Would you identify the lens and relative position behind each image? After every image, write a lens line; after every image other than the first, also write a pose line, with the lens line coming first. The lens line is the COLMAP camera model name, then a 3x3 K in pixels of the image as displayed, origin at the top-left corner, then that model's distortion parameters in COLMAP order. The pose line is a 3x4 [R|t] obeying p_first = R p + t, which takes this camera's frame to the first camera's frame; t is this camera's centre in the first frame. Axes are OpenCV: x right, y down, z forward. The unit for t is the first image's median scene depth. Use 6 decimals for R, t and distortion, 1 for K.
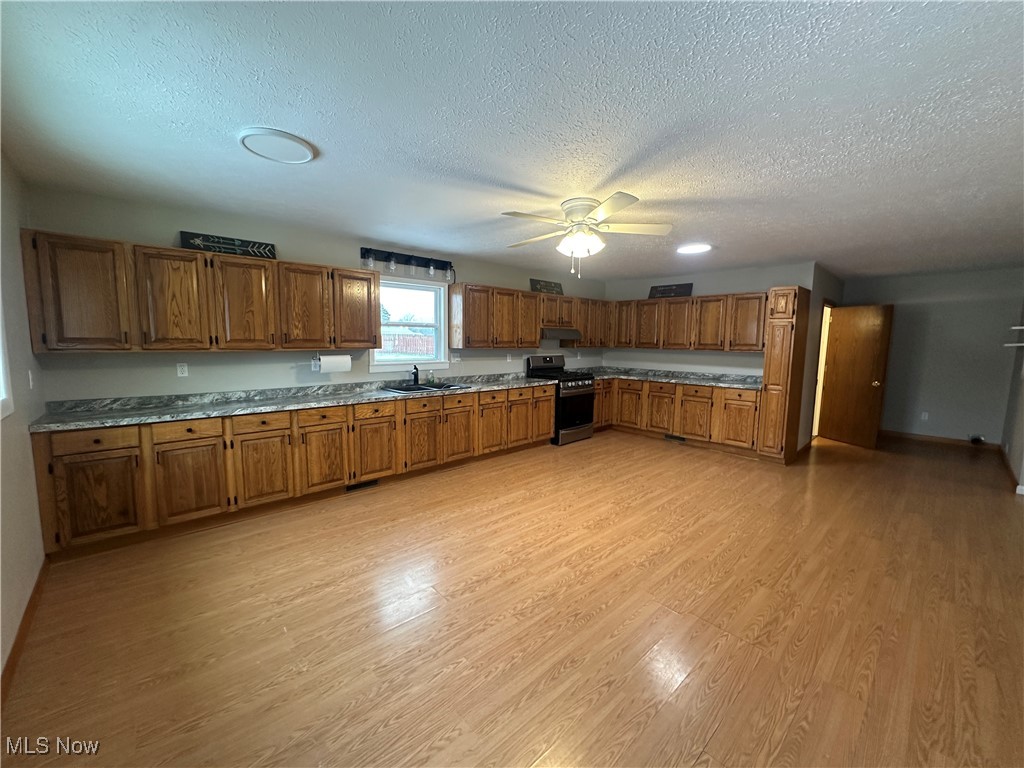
lens RADIAL K [[409.0, 0, 510.7], [0, 409.0, 383.7], [0, 0, 1]] dist [-0.002542, -0.001309]
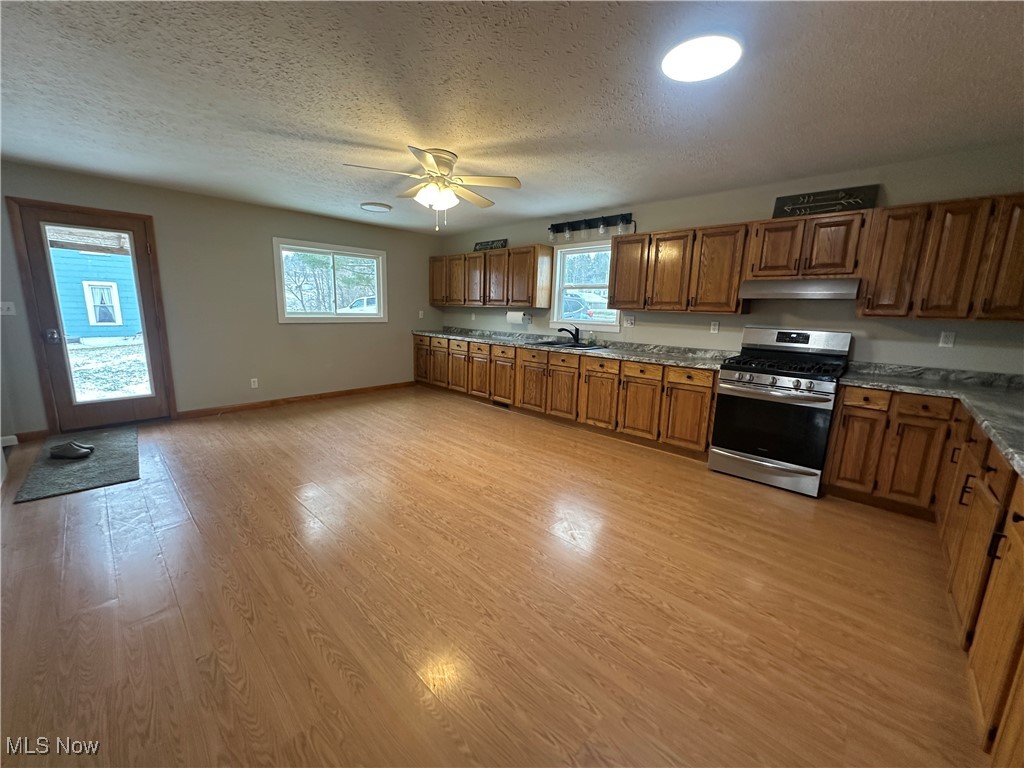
lens RADIAL K [[409.0, 0, 510.7], [0, 409.0, 382.3], [0, 0, 1]] dist [-0.002542, -0.001309]
pose [[0.058102, 0.175099, -0.982835, 0.929567], [-0.132114, 0.977188, 0.166282, -0.058511], [0.989530, 0.120185, 0.079909, 0.843954]]
